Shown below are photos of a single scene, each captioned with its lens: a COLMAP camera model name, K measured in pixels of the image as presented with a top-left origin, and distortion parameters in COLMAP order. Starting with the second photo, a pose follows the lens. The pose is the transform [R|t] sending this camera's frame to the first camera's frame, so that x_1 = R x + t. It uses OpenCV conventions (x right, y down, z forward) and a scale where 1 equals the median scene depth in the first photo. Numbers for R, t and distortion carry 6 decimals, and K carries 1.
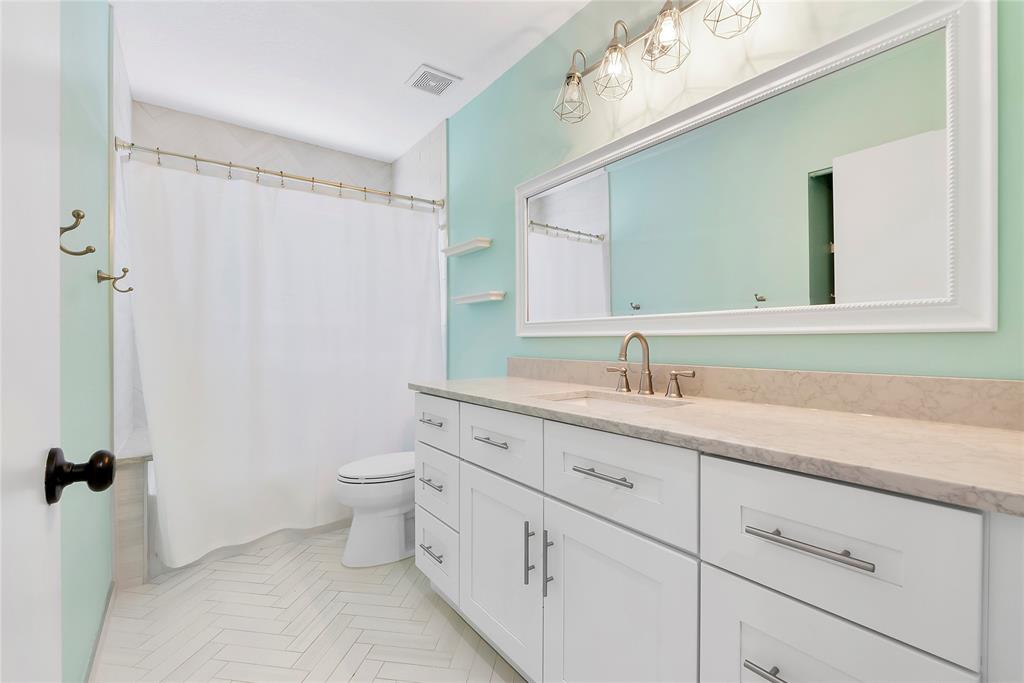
lens RADIAL K [[437.8, 0, 512.1], [0, 437.8, 341.3], [0, 0, 1]] dist [-0.008998, 0.000740]
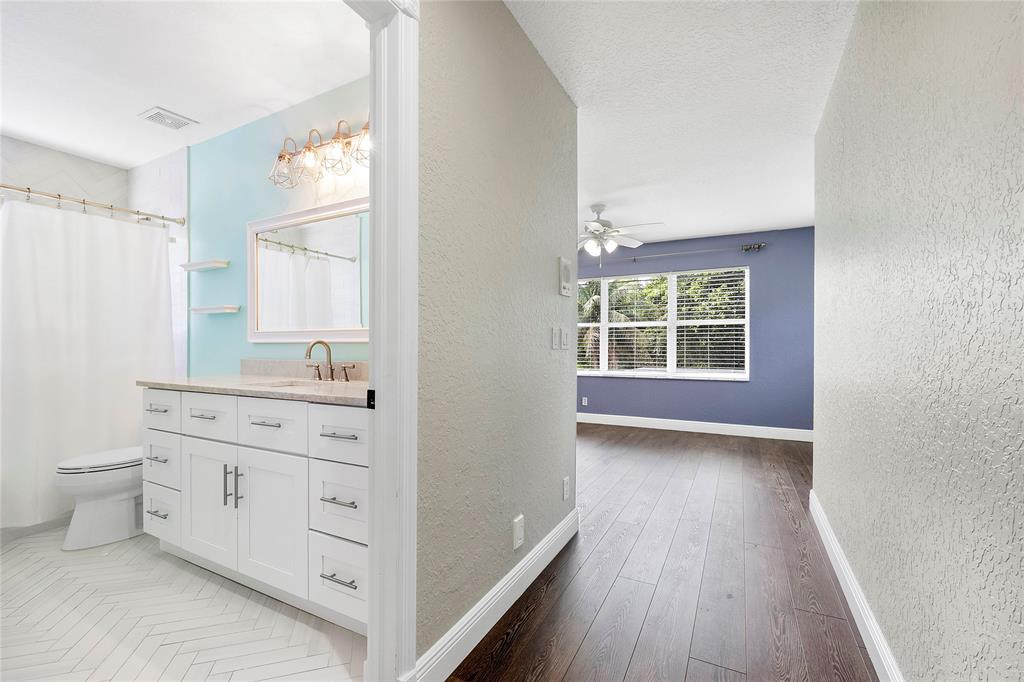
lens RADIAL K [[437.8, 0, 518.1], [0, 437.8, 347.8], [0, 0, 1]] dist [-0.008998, 0.000740]
pose [[0.903513, 0.001684, 0.428558, 0.202379], [-0.001633, 0.999999, -0.000486, 0.004380], [-0.428559, -0.000261, 0.903514, -0.536055]]
